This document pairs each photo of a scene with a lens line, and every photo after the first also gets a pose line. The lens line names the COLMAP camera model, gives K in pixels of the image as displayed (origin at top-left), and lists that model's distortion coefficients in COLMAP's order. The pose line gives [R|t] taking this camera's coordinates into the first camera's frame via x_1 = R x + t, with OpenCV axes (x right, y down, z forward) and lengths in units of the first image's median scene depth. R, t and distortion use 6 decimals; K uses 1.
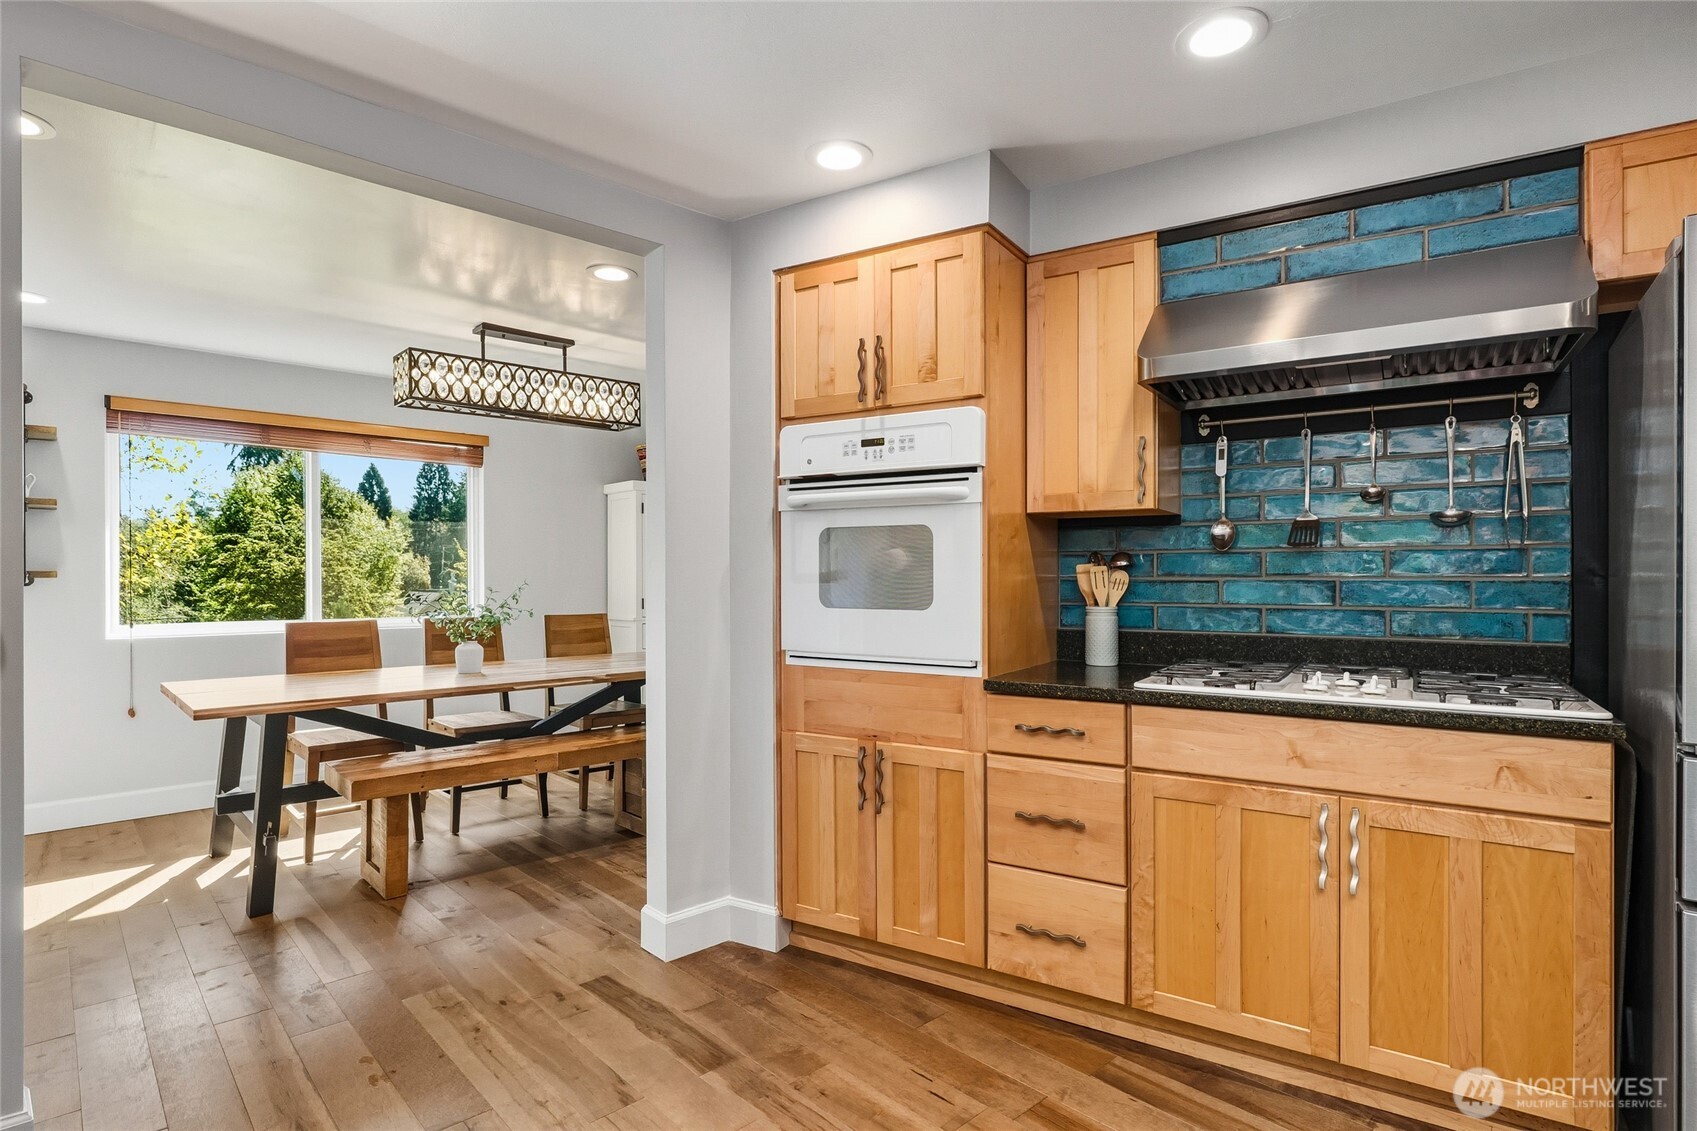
lens RADIAL K [[875.4, 0, 846.0], [0, 875.4, 574.7], [0, 0, 1]] dist [0.000457, -0.000712]
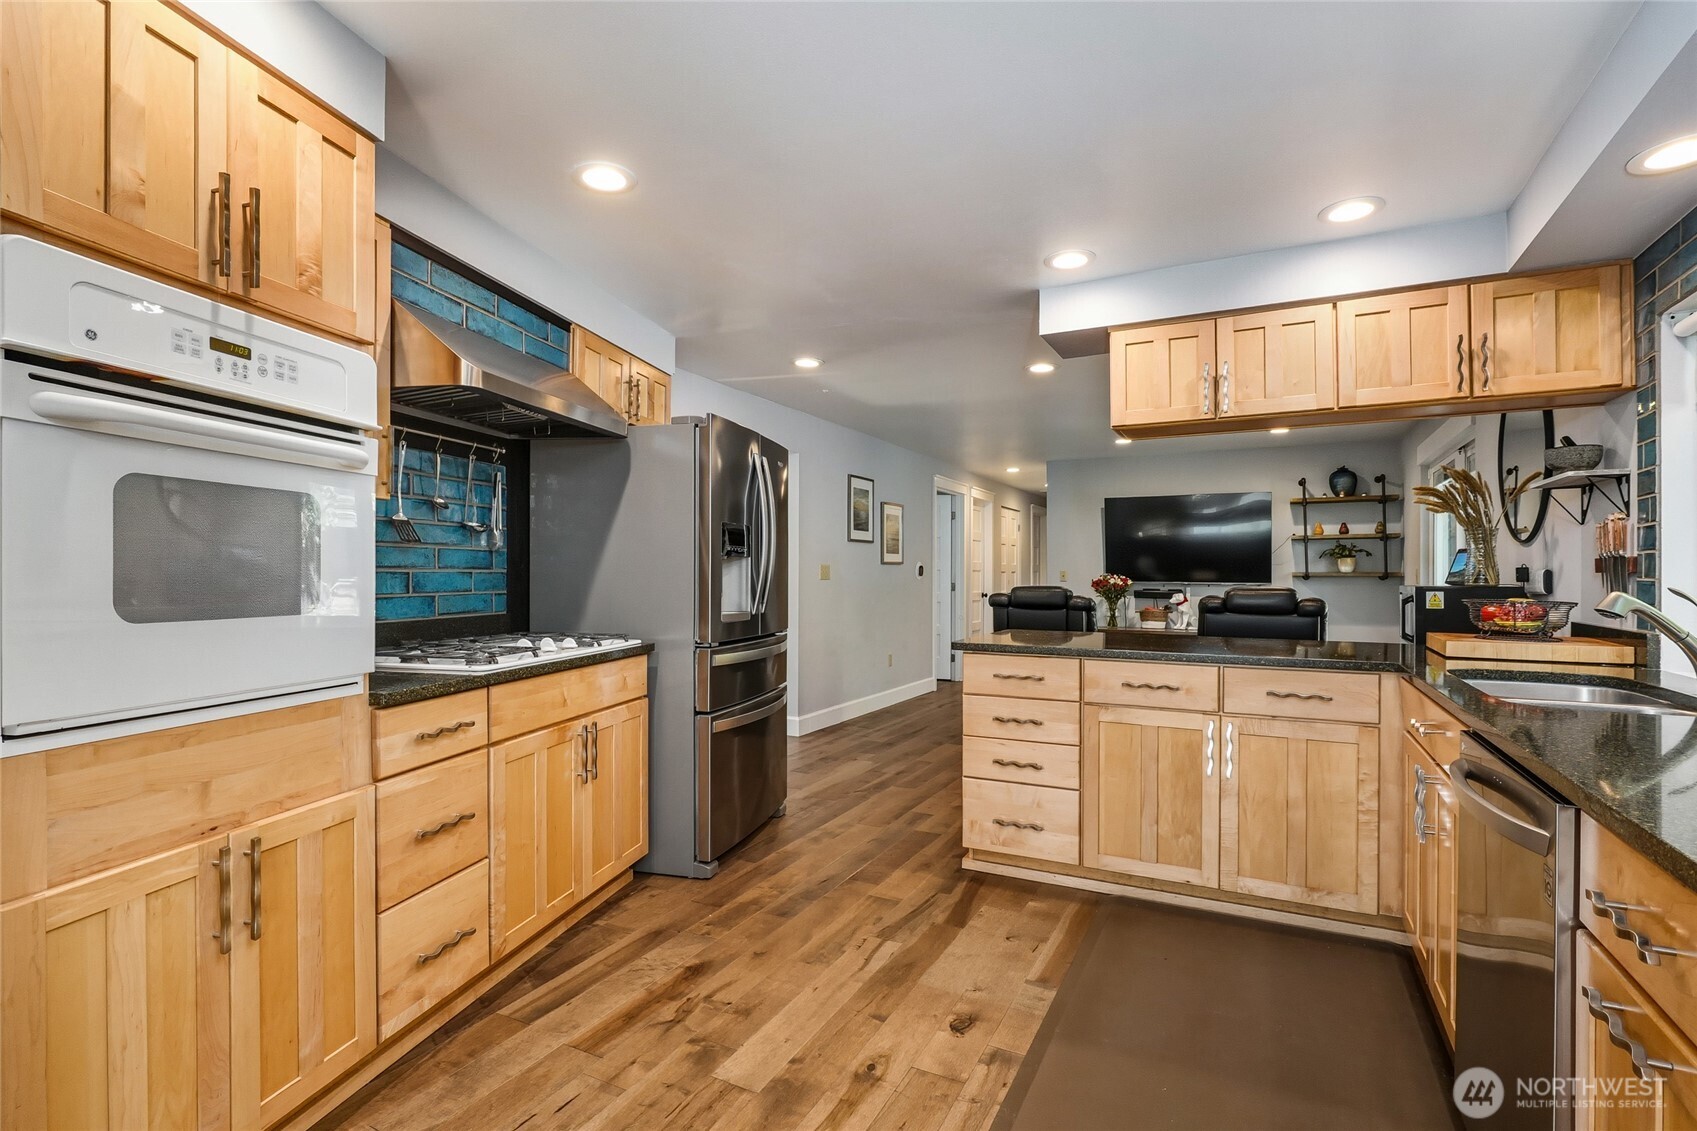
lens RADIAL K [[791.9, 0, 850.9], [0, 791.9, 564.5], [0, 0, 1]] dist [-0.016439, 0.000197]
pose [[-0.344415, 0.011817, 0.938743, -0.654128], [-0.002040, 0.999909, -0.013335, 0.007707], [-0.938815, -0.006508, -0.344359, 0.800756]]
